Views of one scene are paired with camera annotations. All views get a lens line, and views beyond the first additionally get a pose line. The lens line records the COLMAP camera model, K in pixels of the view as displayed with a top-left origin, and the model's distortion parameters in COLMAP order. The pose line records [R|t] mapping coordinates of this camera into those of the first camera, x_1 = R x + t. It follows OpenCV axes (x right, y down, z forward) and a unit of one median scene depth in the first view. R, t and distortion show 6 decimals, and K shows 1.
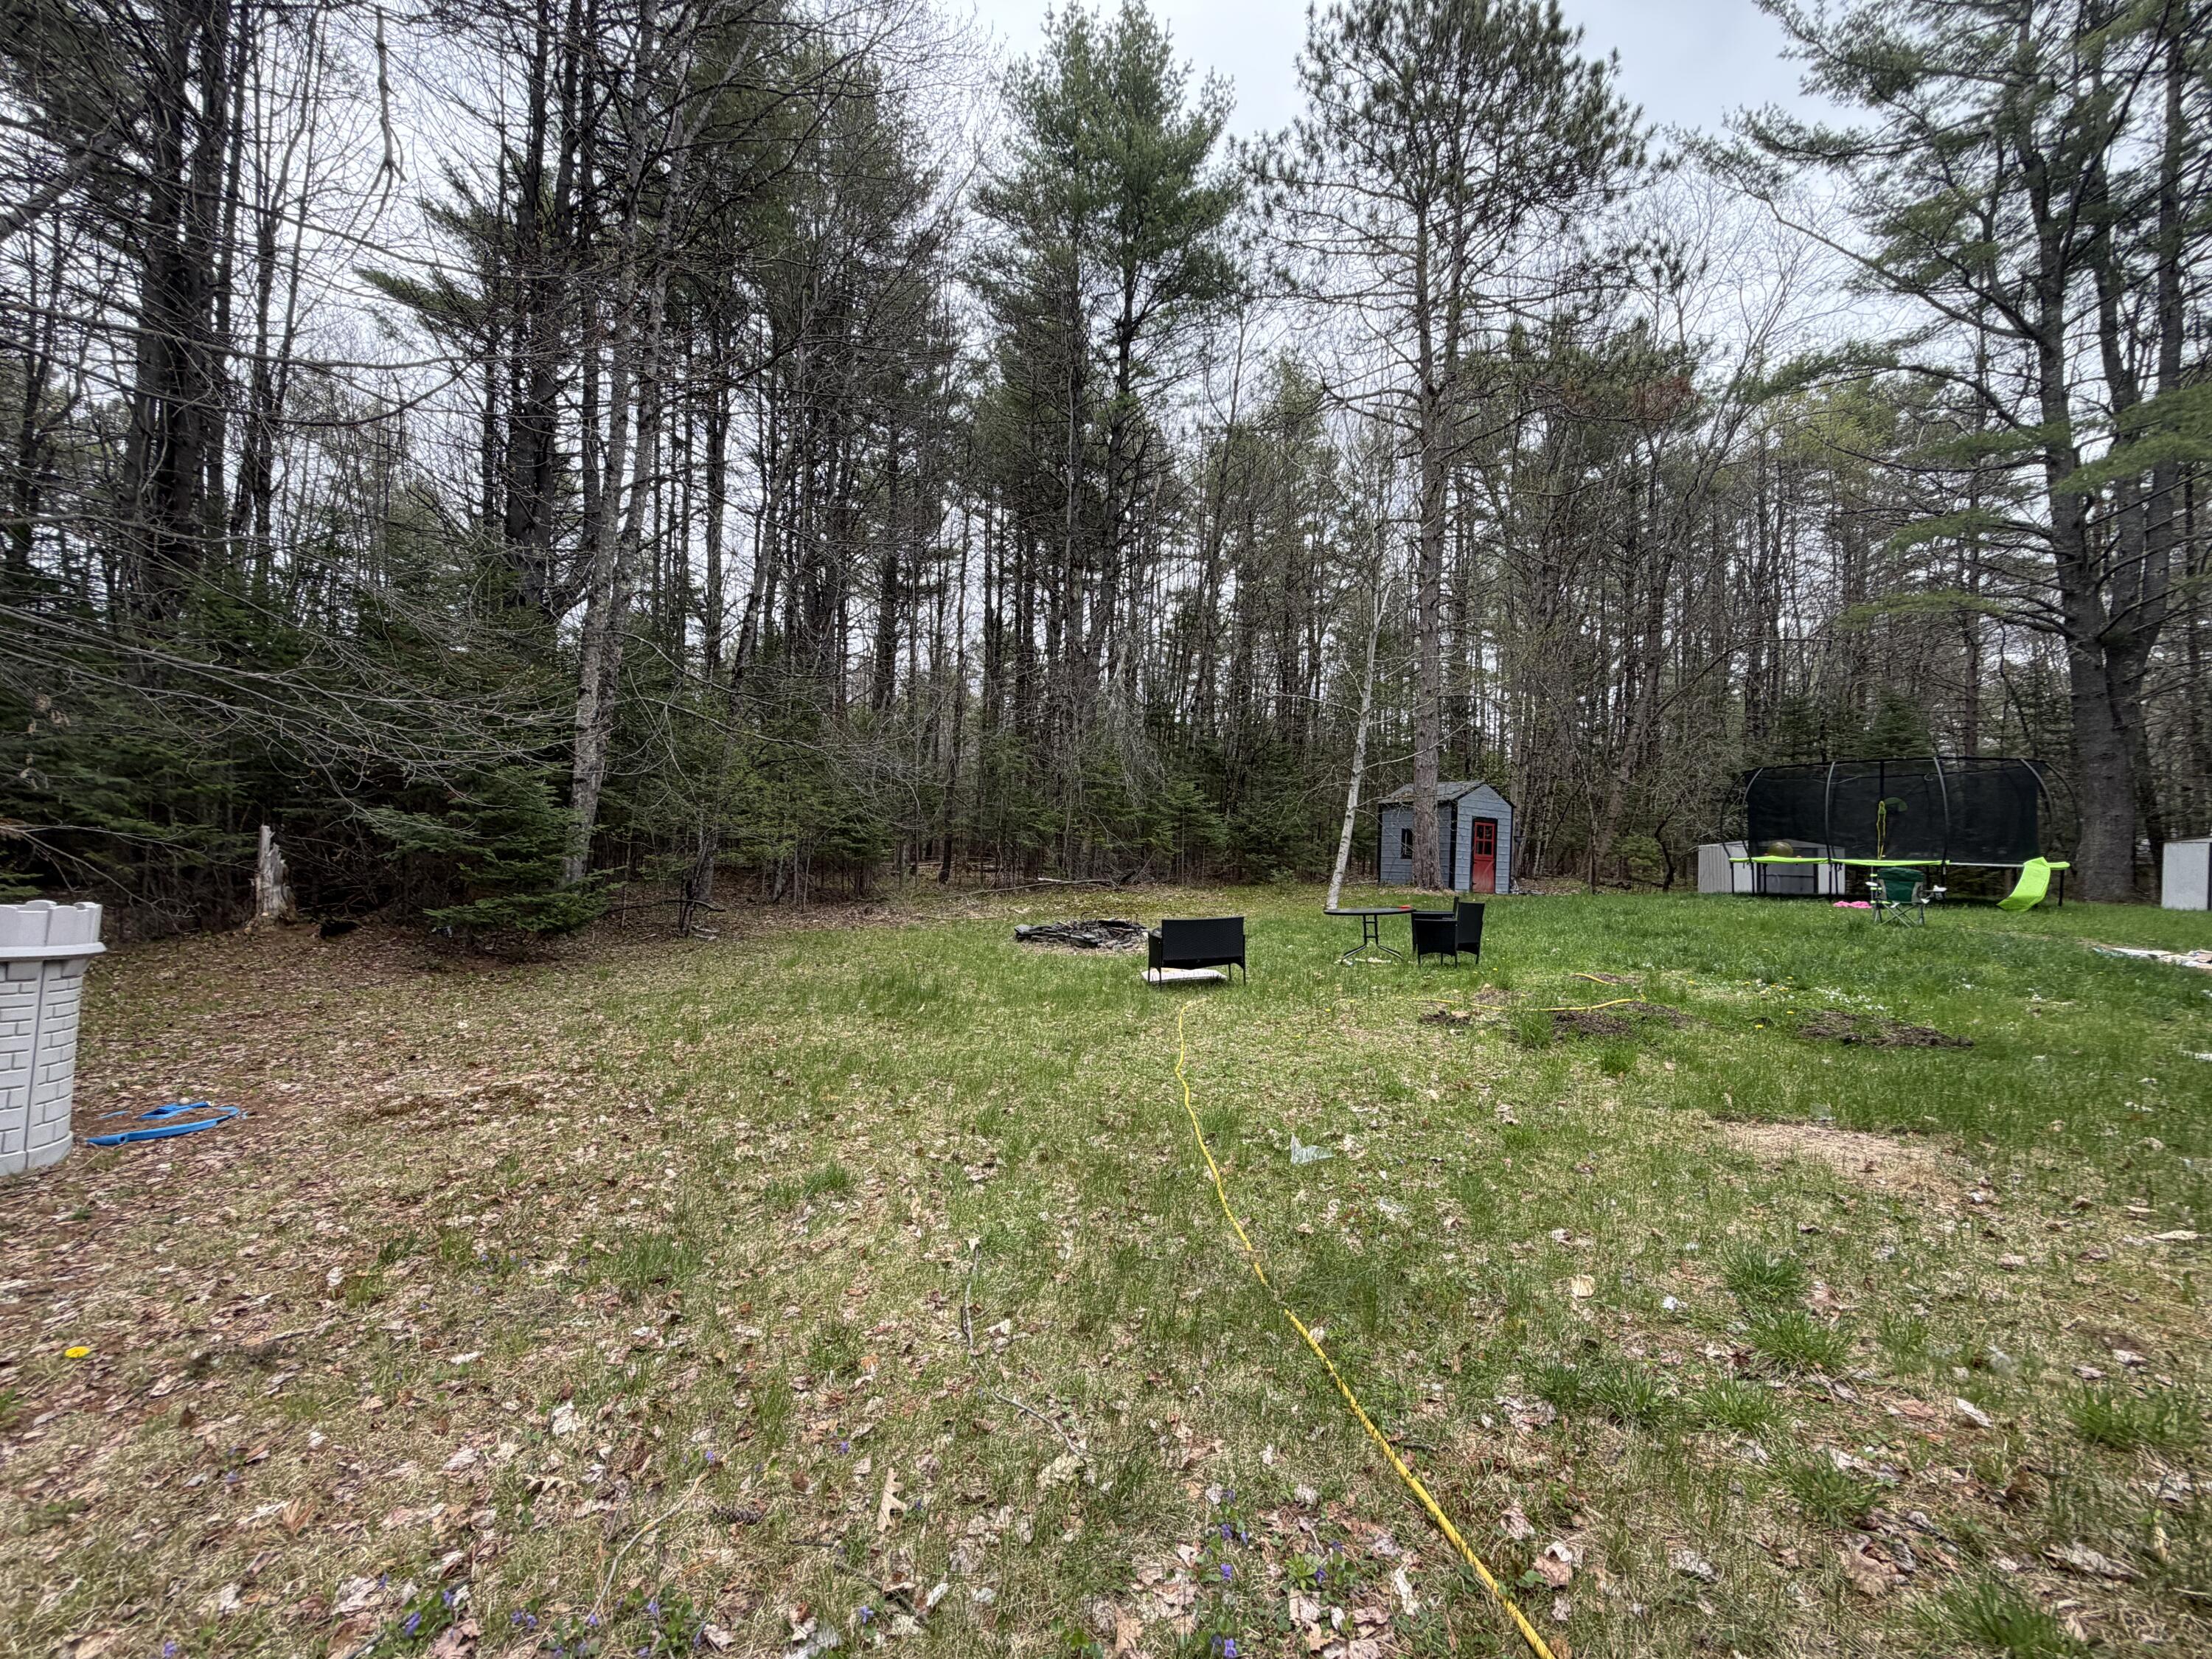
lens RADIAL K [[878.8, 0, 1106.0], [0, 878.8, 829.5], [0, 0, 1]] dist [-0.000035, -0.000243]
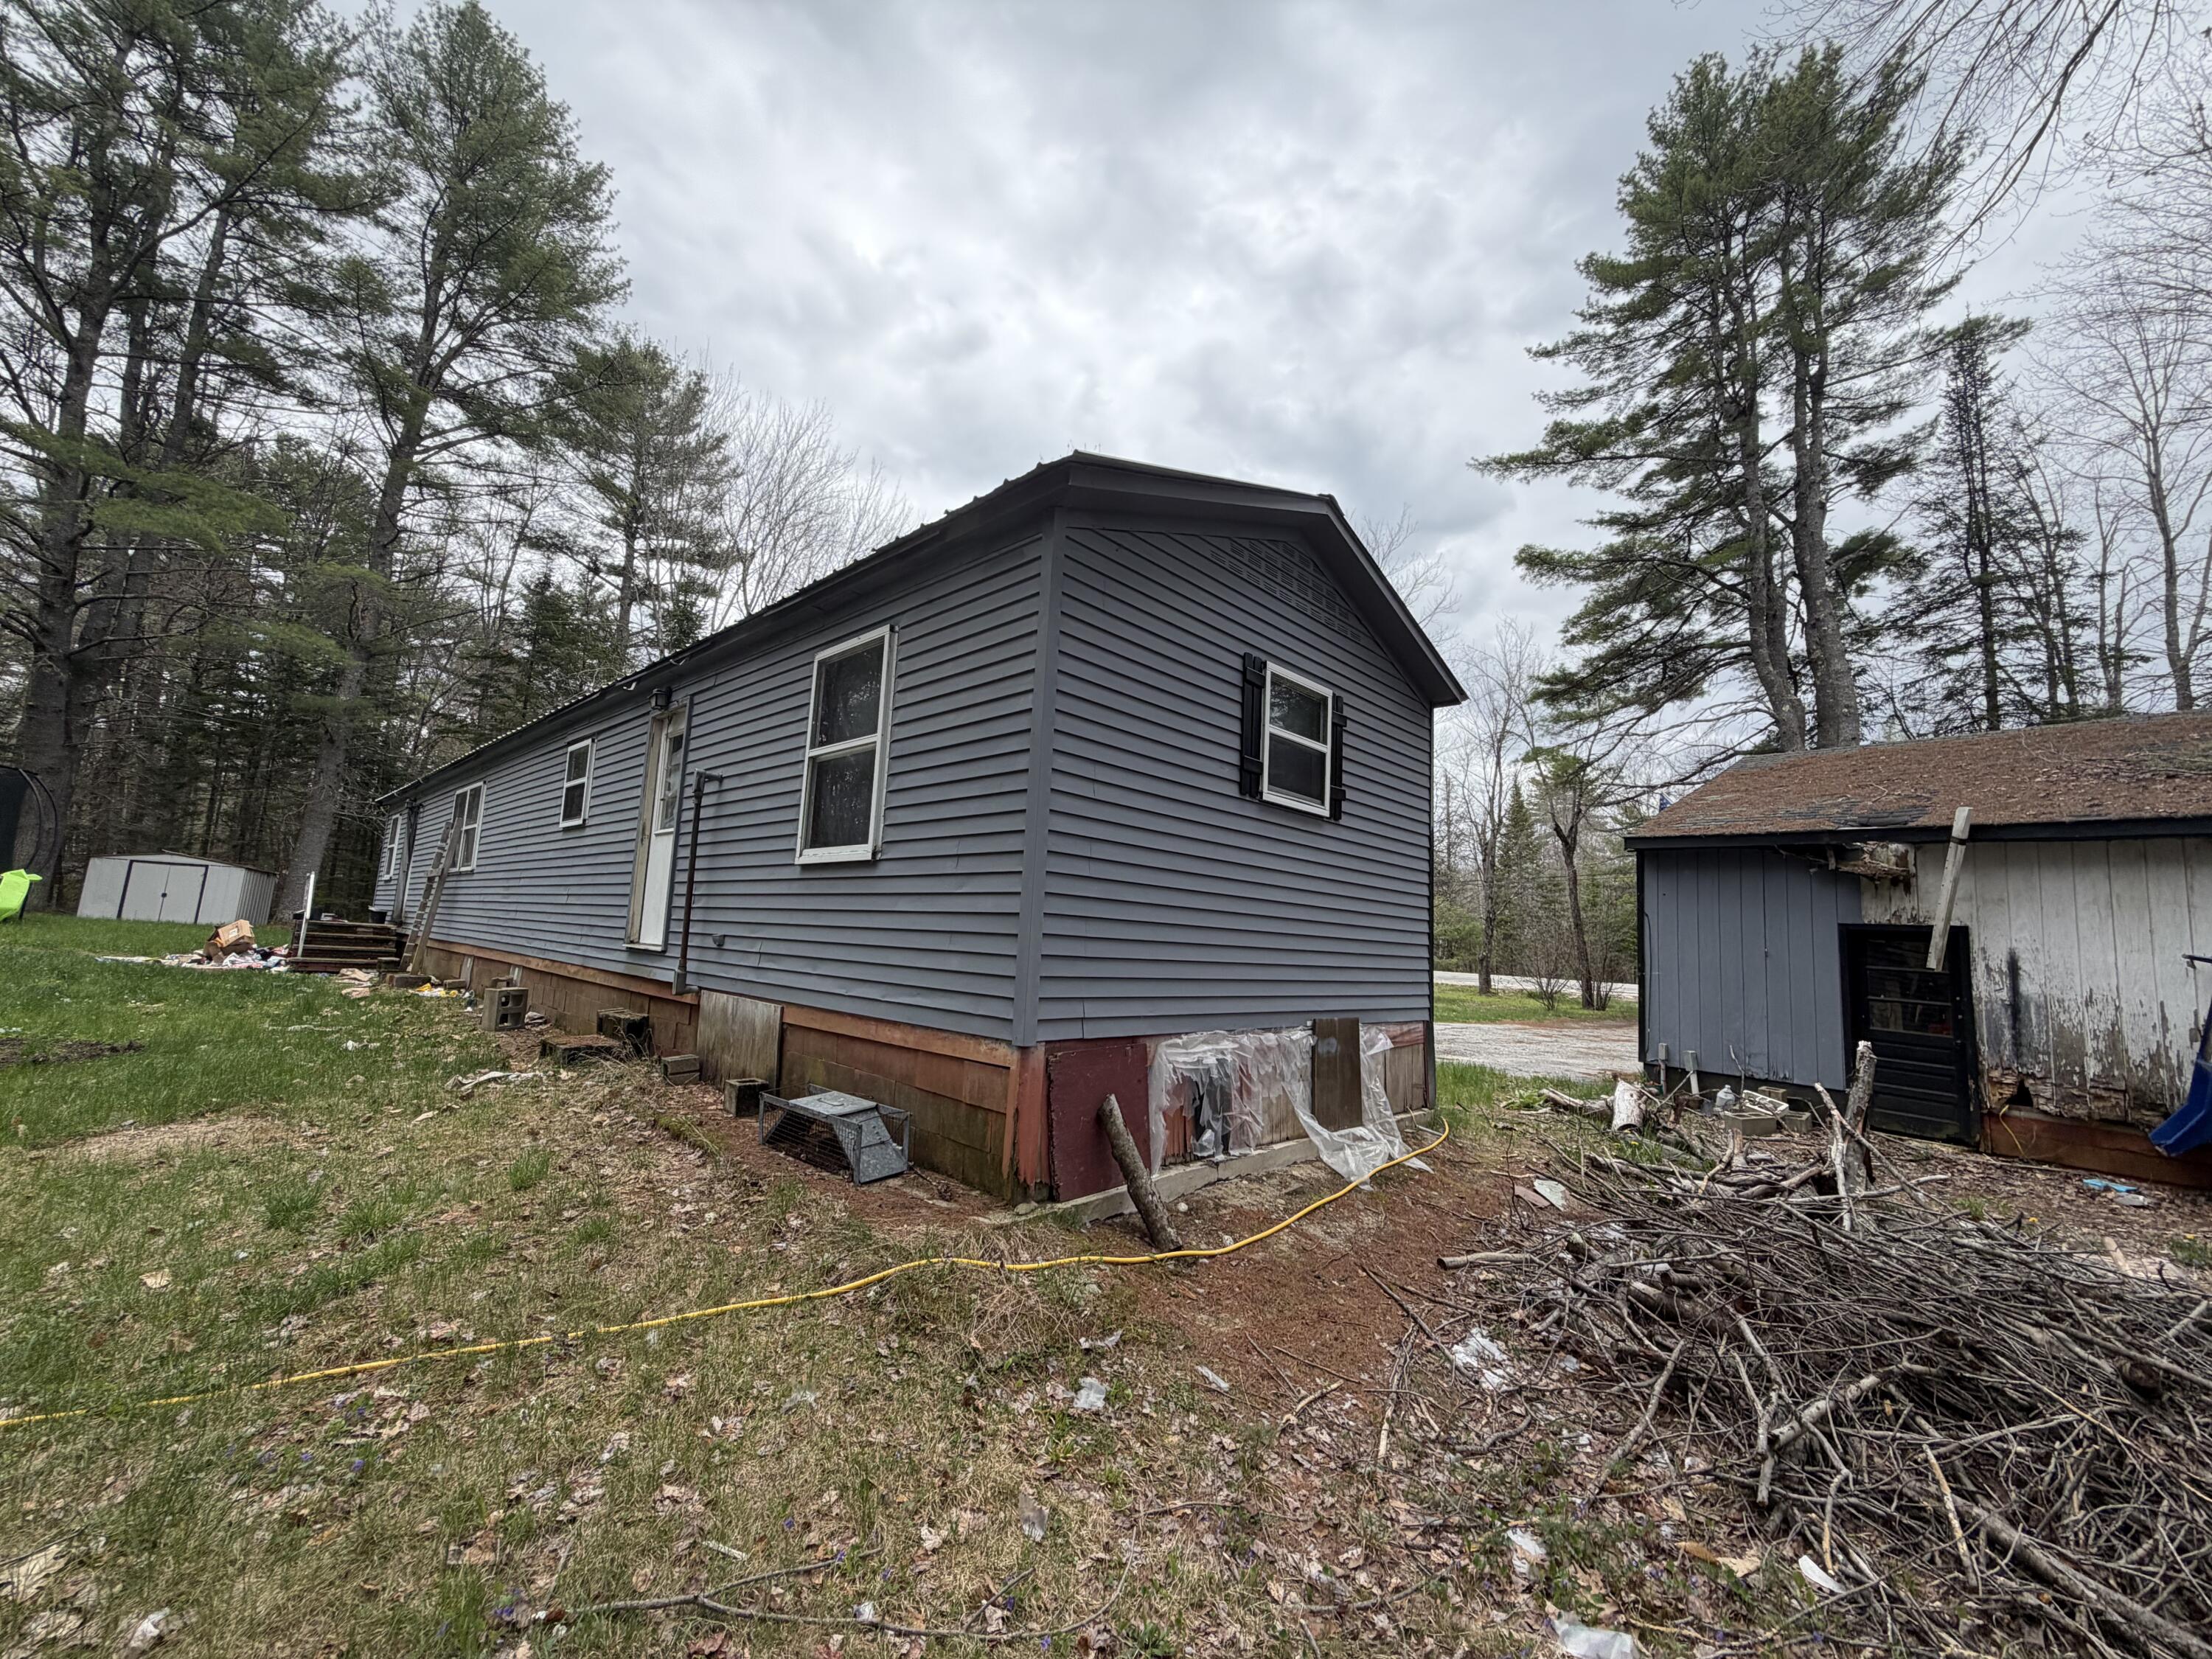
lens RADIAL K [[894.3, 0, 1106.0], [0, 894.3, 829.5], [0, 0, 1]] dist [-0.000912, -0.000097]
pose [[-0.216062, 0.081604, 0.972963, -0.111358], [-0.078972, 0.991776, -0.100718, -0.005158], [-0.973181, -0.098598, -0.207841, 0.007823]]
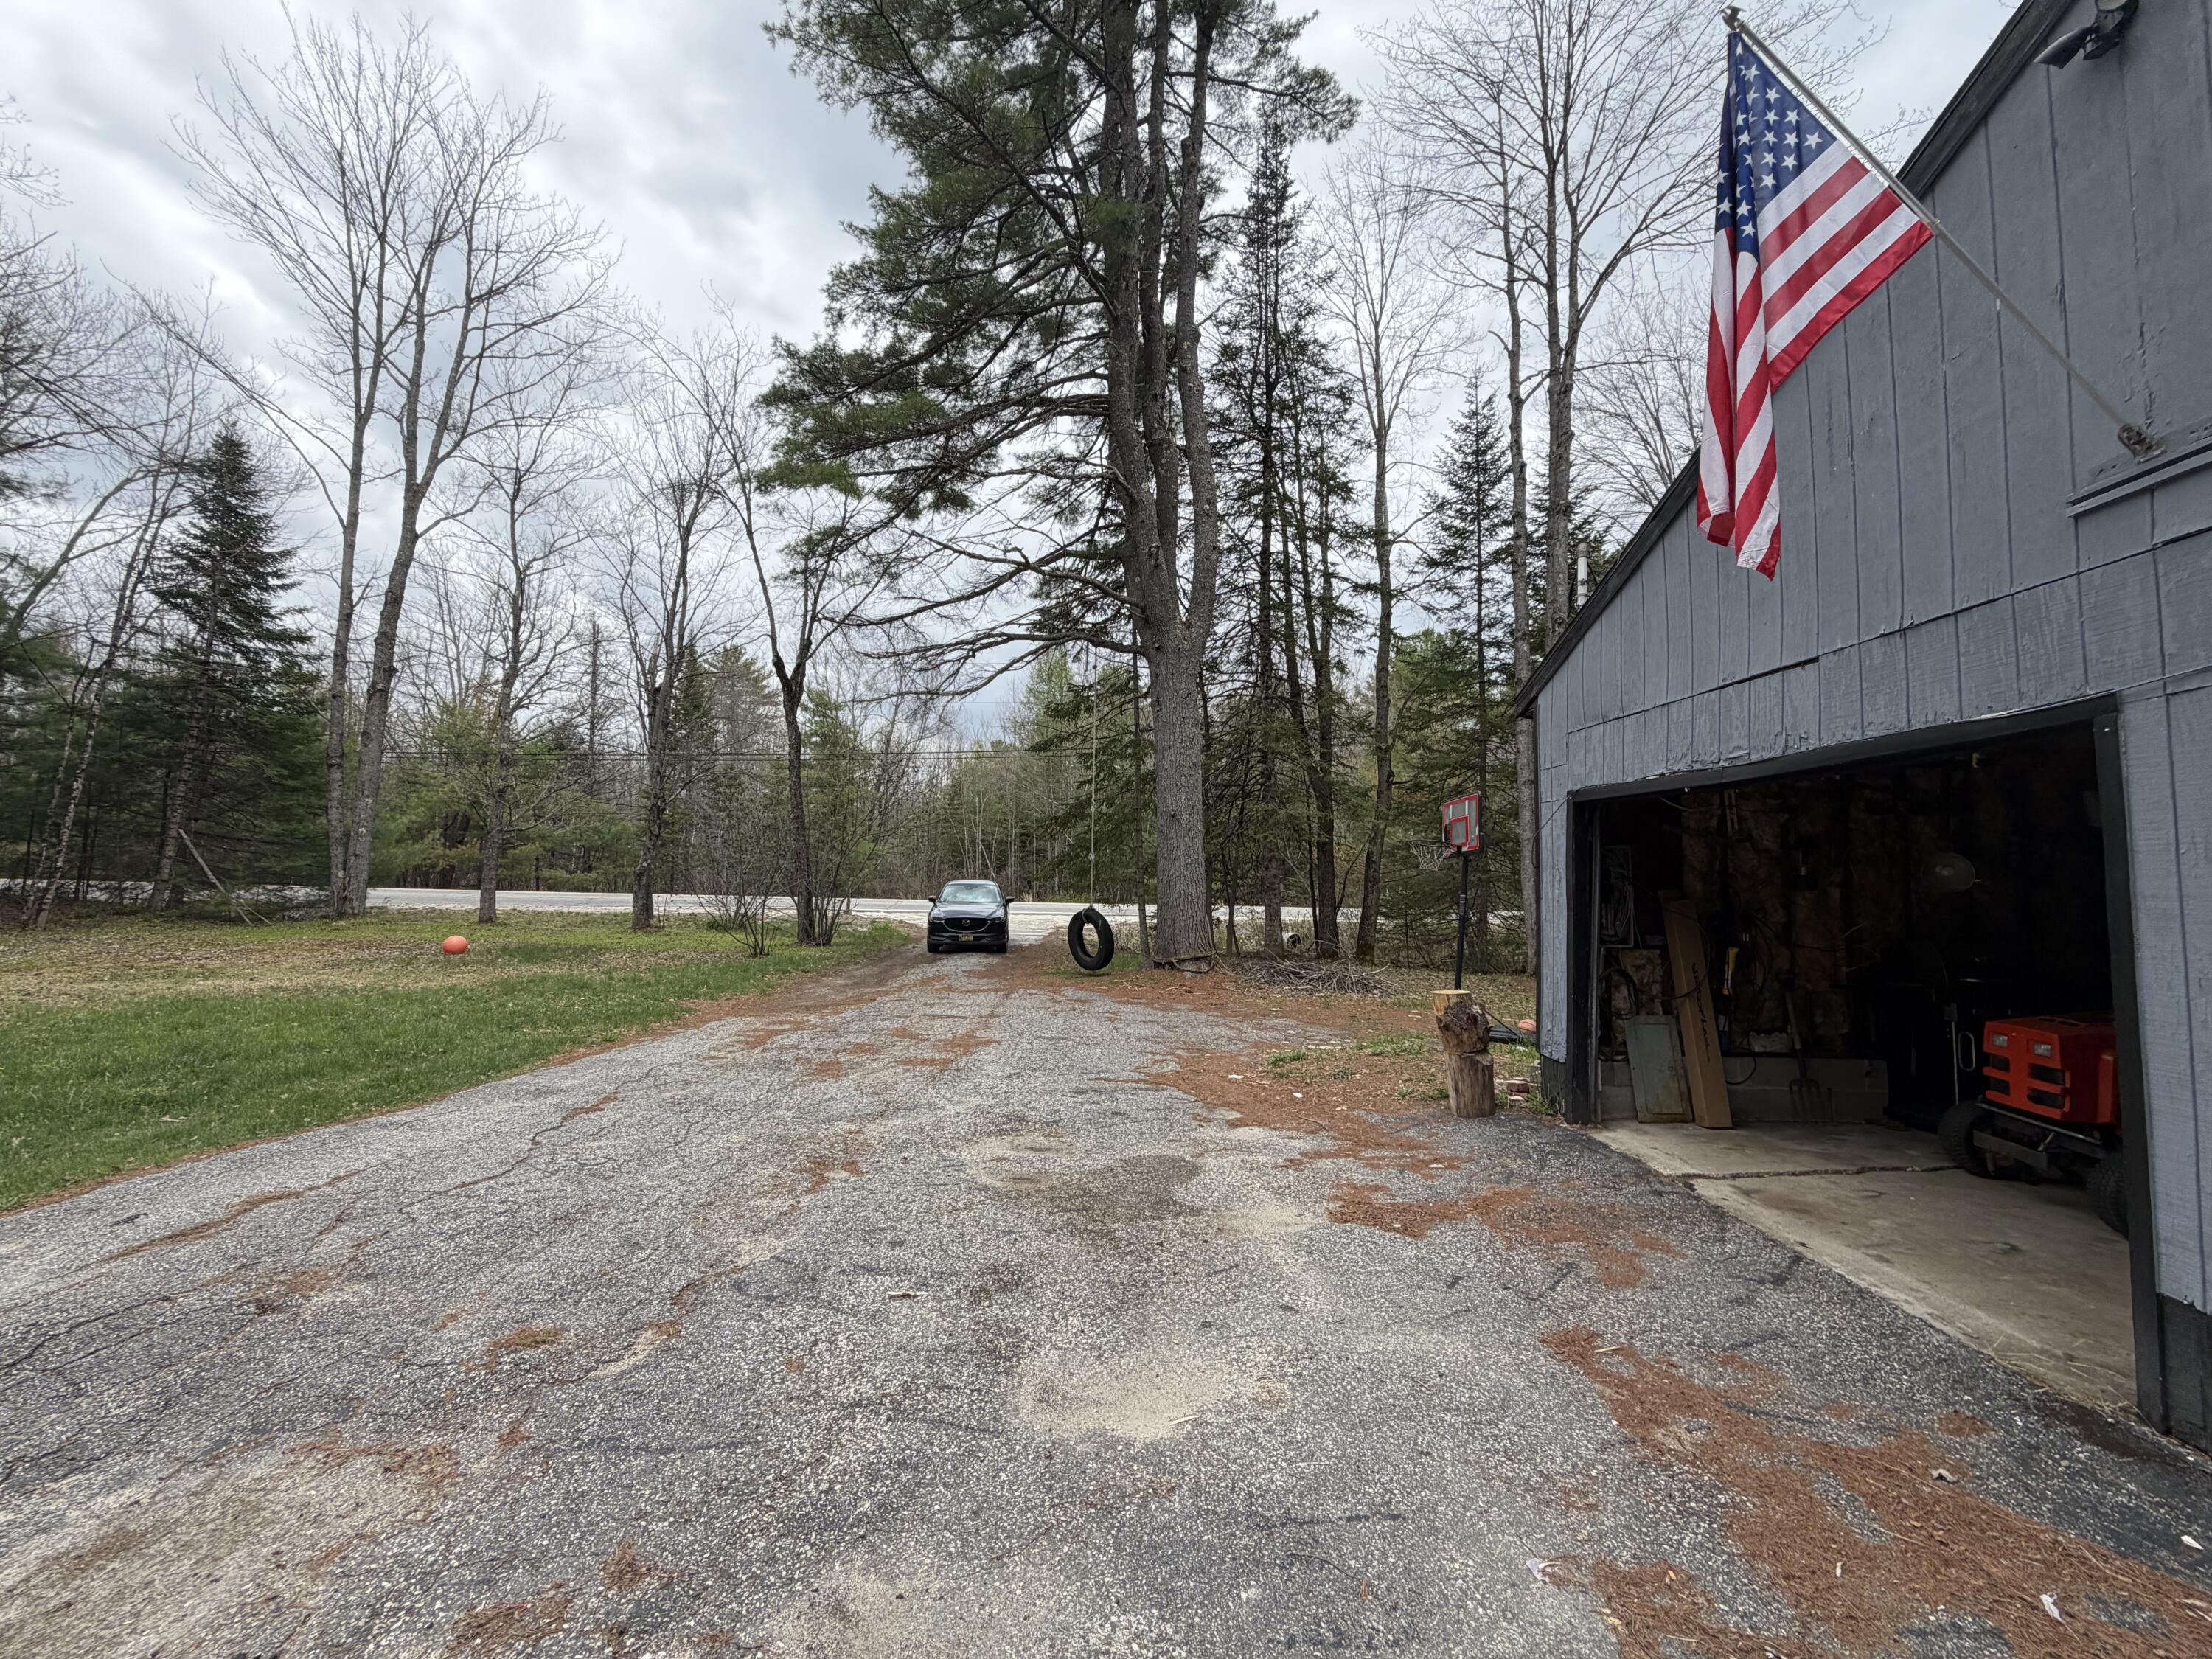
lens RADIAL K [[878.8, 0, 1106.0], [0, 878.8, 829.5], [0, 0, 1]] dist [-0.000035, -0.000243]
pose [[-0.896761, -0.019196, 0.442100, 0.343023], [-0.053512, 0.996431, -0.065278, -0.000482], [-0.439269, -0.082196, -0.894587, -0.297348]]
